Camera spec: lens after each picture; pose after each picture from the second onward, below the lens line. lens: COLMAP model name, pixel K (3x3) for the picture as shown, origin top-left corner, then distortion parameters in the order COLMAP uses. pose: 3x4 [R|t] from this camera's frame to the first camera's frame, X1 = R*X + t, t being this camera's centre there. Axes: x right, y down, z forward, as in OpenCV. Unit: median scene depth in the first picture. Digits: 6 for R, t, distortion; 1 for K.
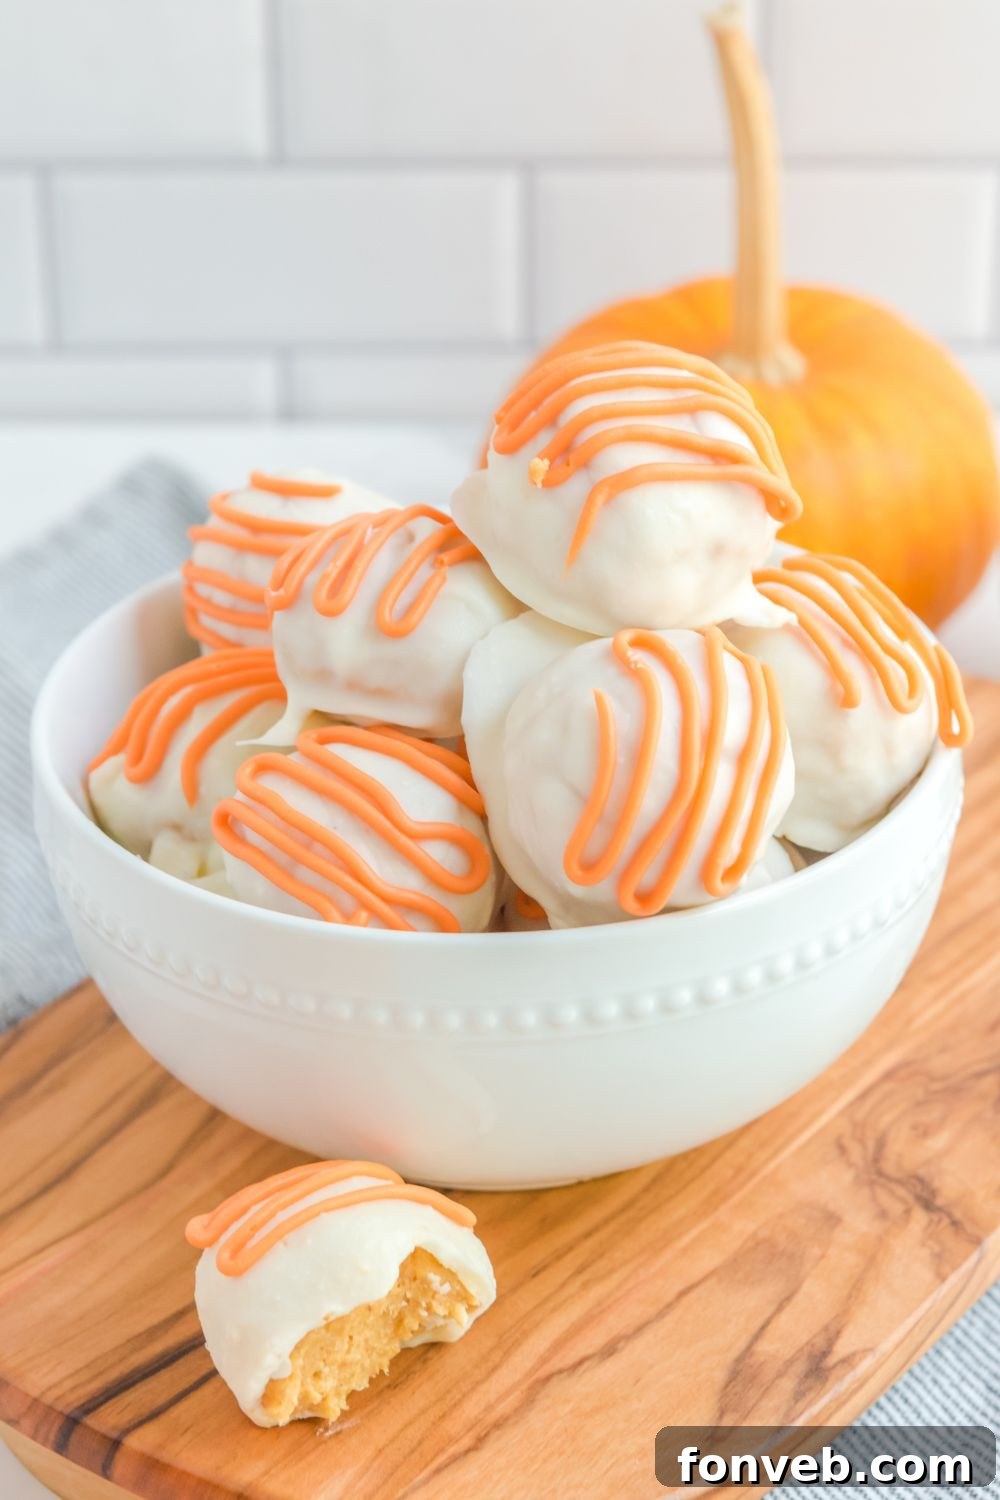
lens RADIAL K [[3004.9, 0, 500.0], [0, 3004.9, 750.0], [0, 0, 1]] dist [-0.060780, -0.215580]
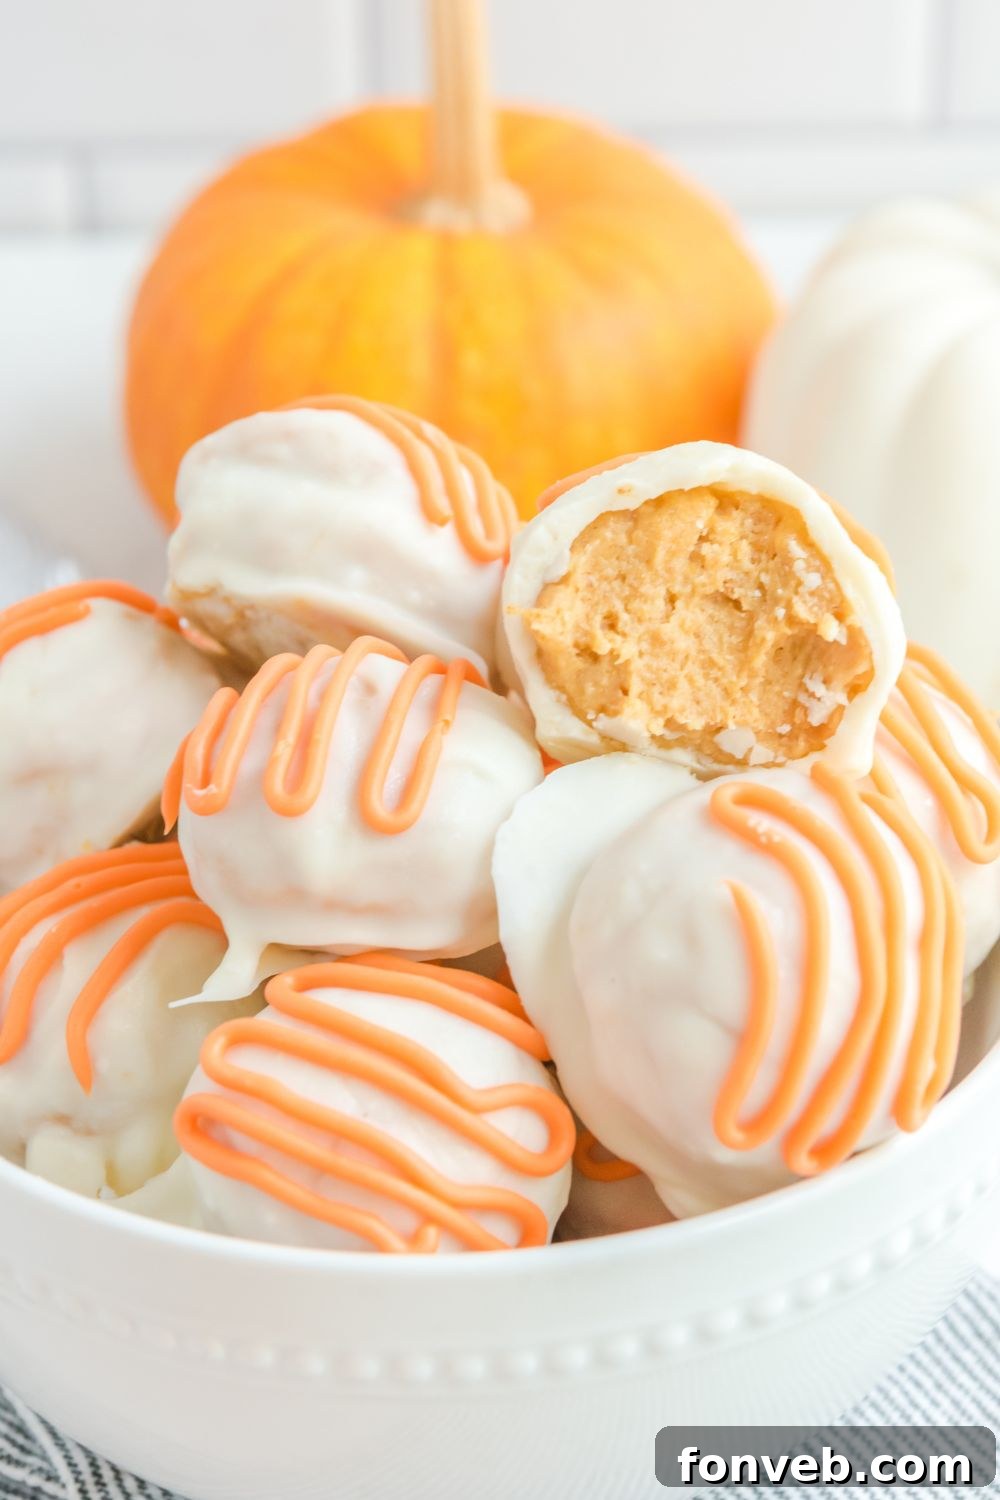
lens RADIAL K [[3004.9, 0, 500.0], [0, 3004.9, 750.0], [0, 0, 1]] dist [-0.060780, -0.215580]
pose [[0.965142, -0.133791, 0.224945, -0.170030], [0.130917, 0.991006, 0.027712, -0.074201], [-0.226629, 0.002703, 0.973977, 0.295987]]
